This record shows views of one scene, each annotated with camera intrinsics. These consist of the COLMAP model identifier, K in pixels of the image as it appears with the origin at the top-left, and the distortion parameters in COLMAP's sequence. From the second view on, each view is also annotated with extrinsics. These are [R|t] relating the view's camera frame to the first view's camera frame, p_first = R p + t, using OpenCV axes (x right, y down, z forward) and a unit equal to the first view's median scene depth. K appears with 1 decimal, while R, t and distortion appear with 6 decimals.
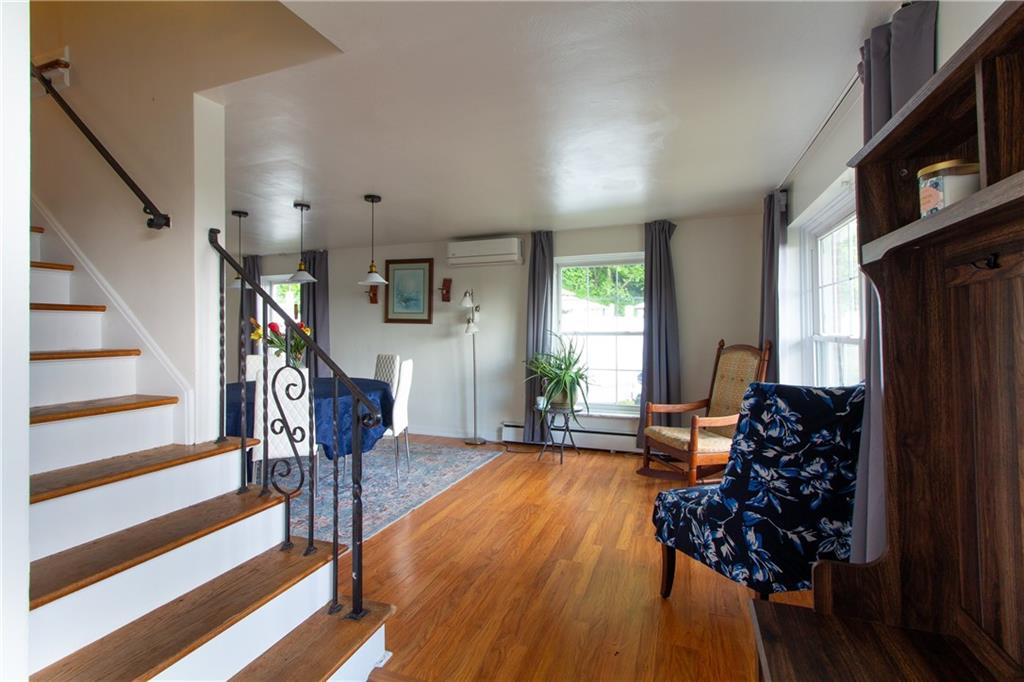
lens RADIAL K [[467.5, 0, 512.2], [0, 467.5, 322.3], [0, 0, 1]] dist [-0.002169, -0.001044]
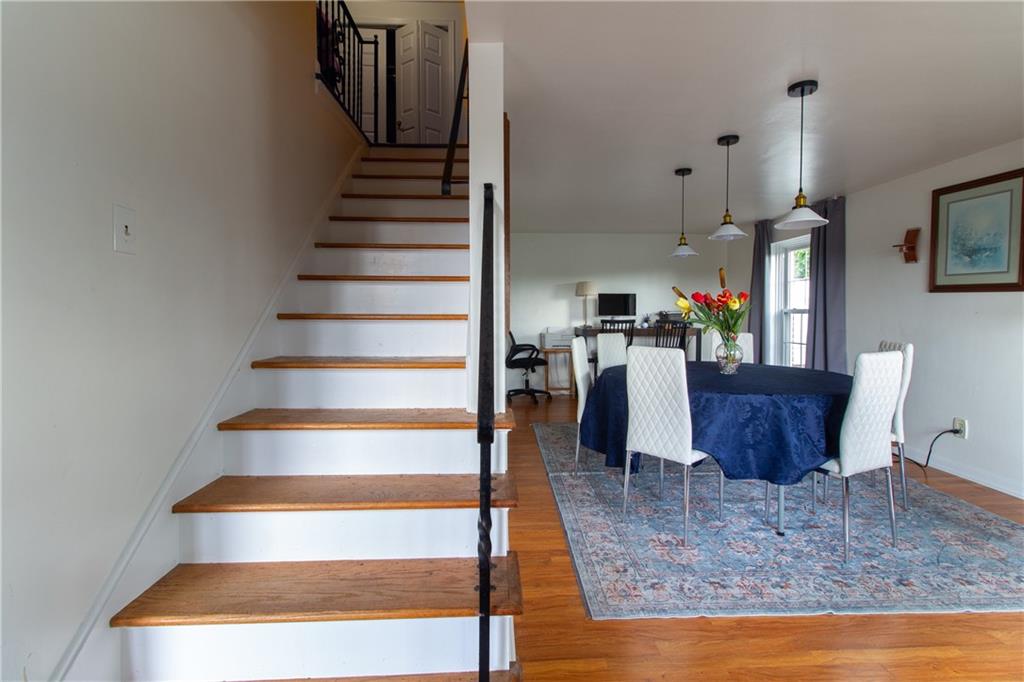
lens RADIAL K [[467.5, 0, 512.2], [0, 467.5, 322.3], [0, 0, 1]] dist [-0.002169, -0.001044]
pose [[0.391299, 0.028797, -0.919813, 0.180471], [0.009590, 0.999328, 0.035366, 0.030214], [0.920214, -0.022660, 0.390760, 0.532752]]
